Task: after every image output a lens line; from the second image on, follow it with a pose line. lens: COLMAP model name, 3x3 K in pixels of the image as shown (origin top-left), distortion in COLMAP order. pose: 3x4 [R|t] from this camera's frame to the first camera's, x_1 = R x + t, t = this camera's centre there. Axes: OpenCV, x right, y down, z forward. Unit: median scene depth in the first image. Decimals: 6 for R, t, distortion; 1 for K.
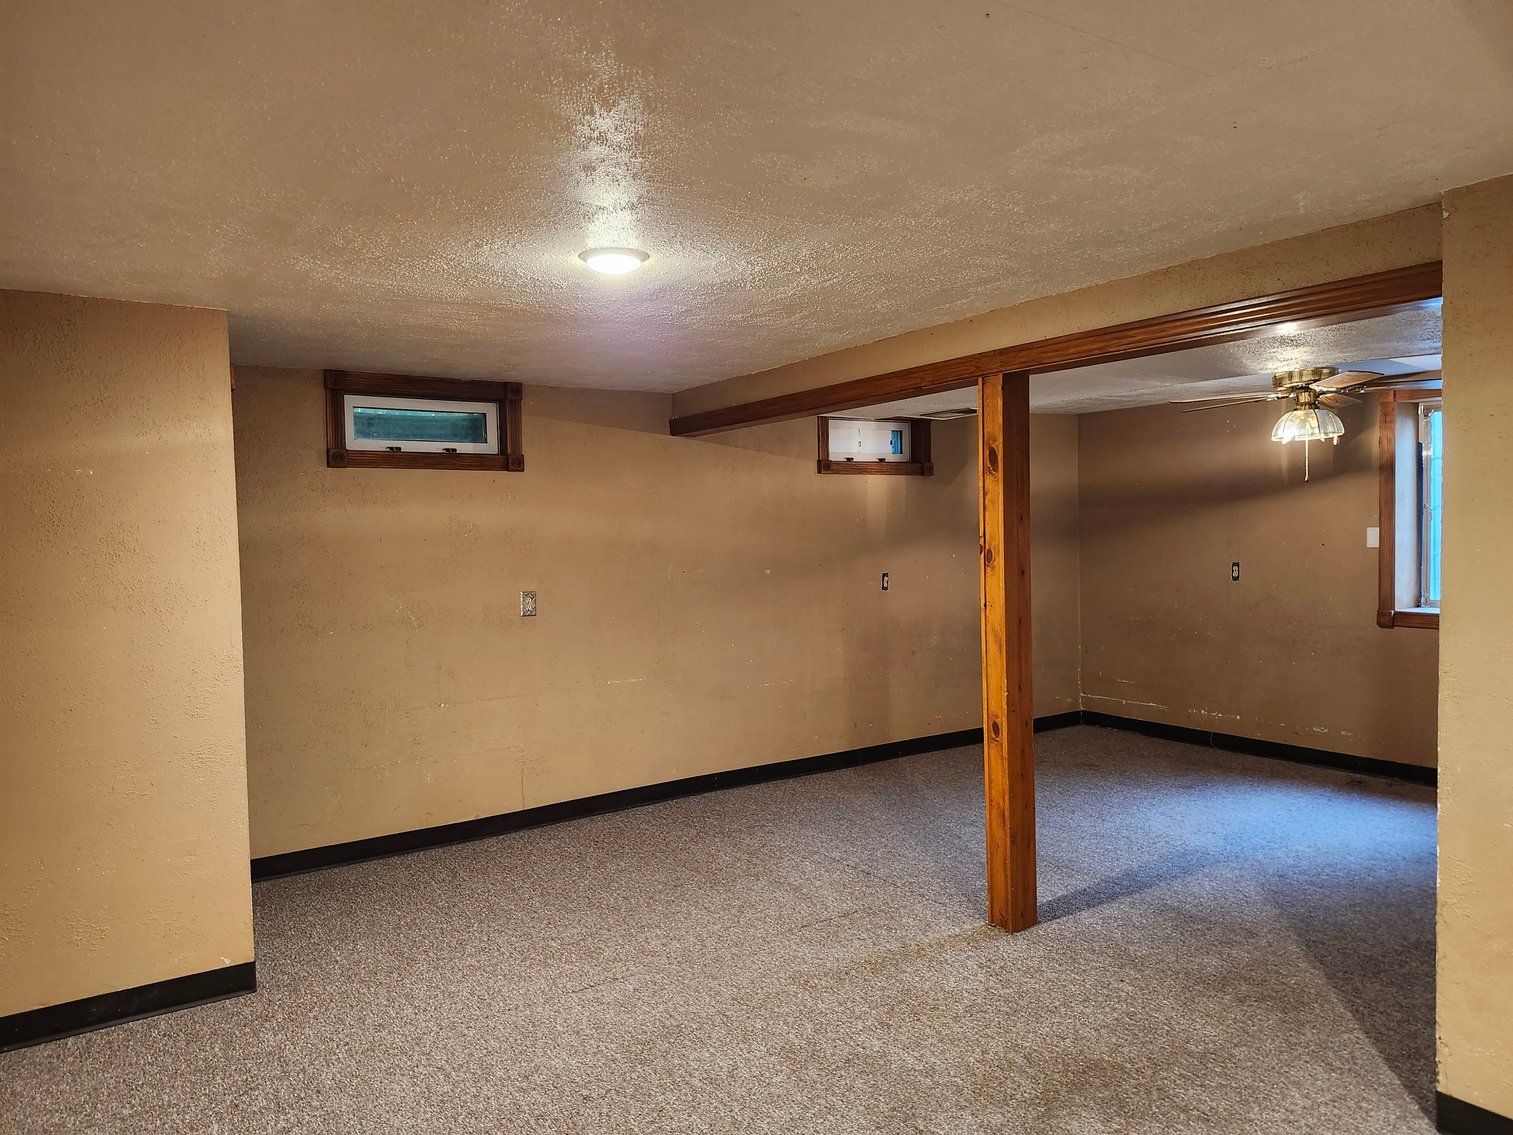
lens RADIAL K [[1013.4, 0, 756.8], [0, 1013.4, 563.1], [0, 0, 1]] dist [0.031611, -0.011805]
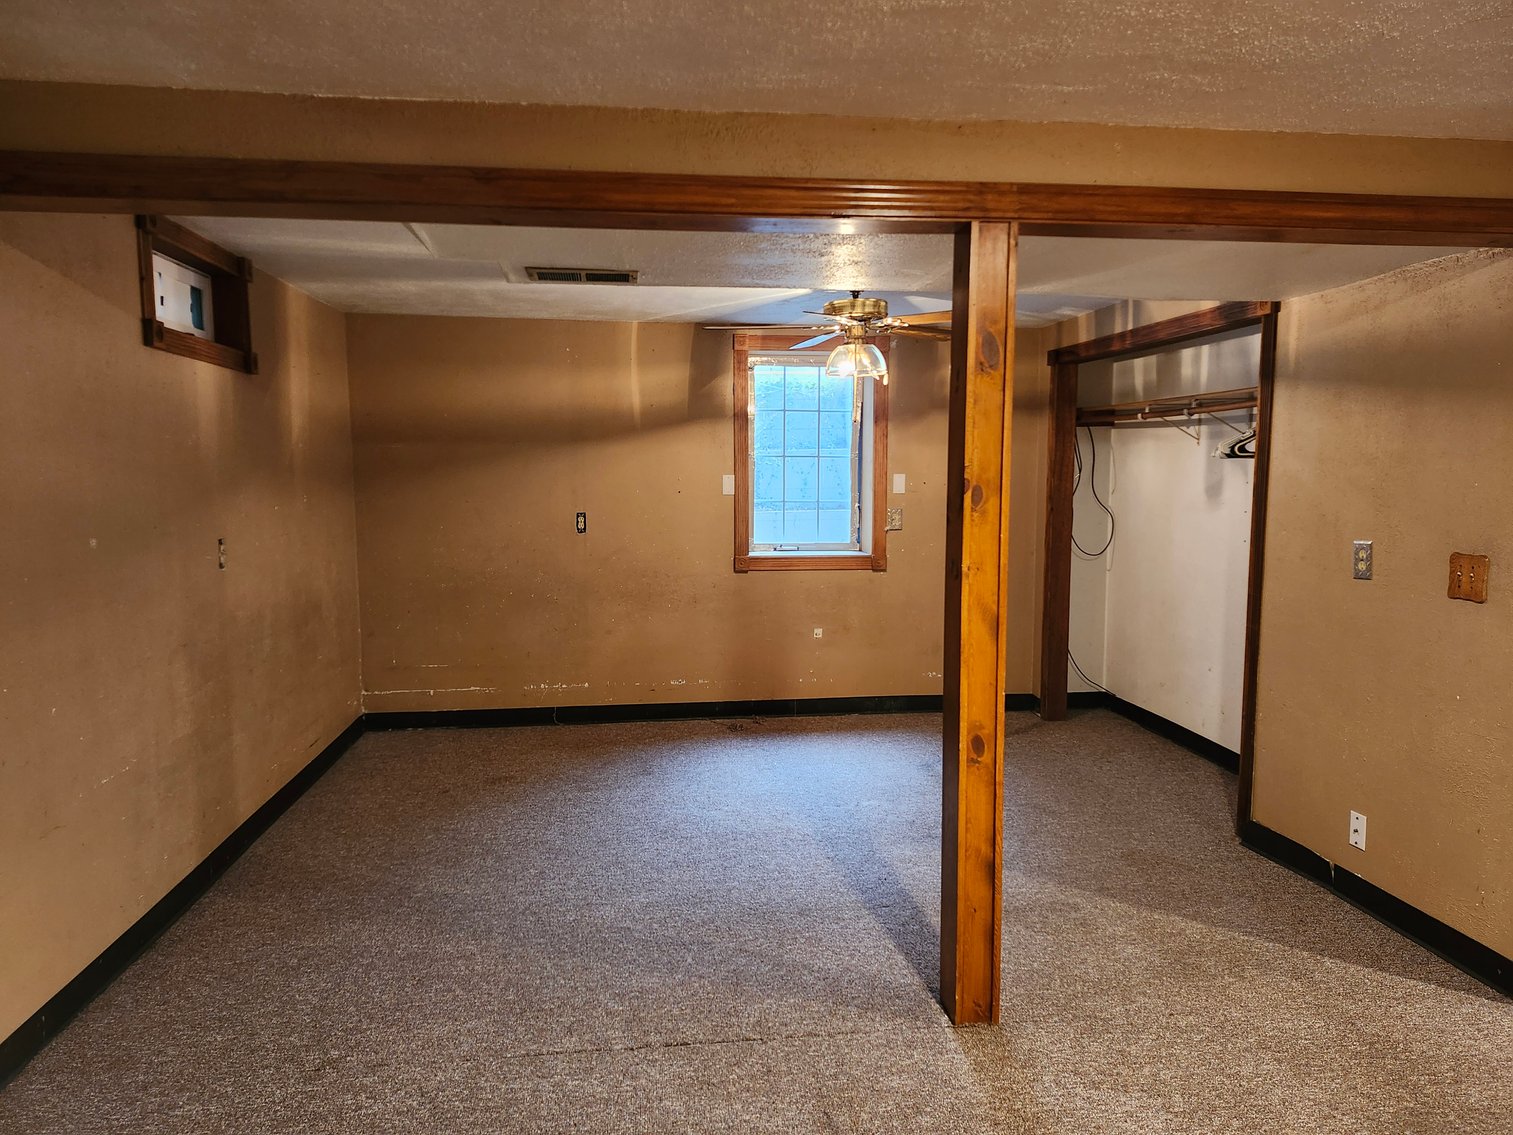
lens RADIAL K [[1013.4, 0, 758.1], [0, 1013.4, 569.8], [0, 0, 1]] dist [0.031611, -0.011805]
pose [[0.452622, -0.062740, 0.889493, -0.279278], [0.021703, 0.998001, 0.059351, 0.000082], [-0.891439, -0.007559, 0.453079, 0.521532]]
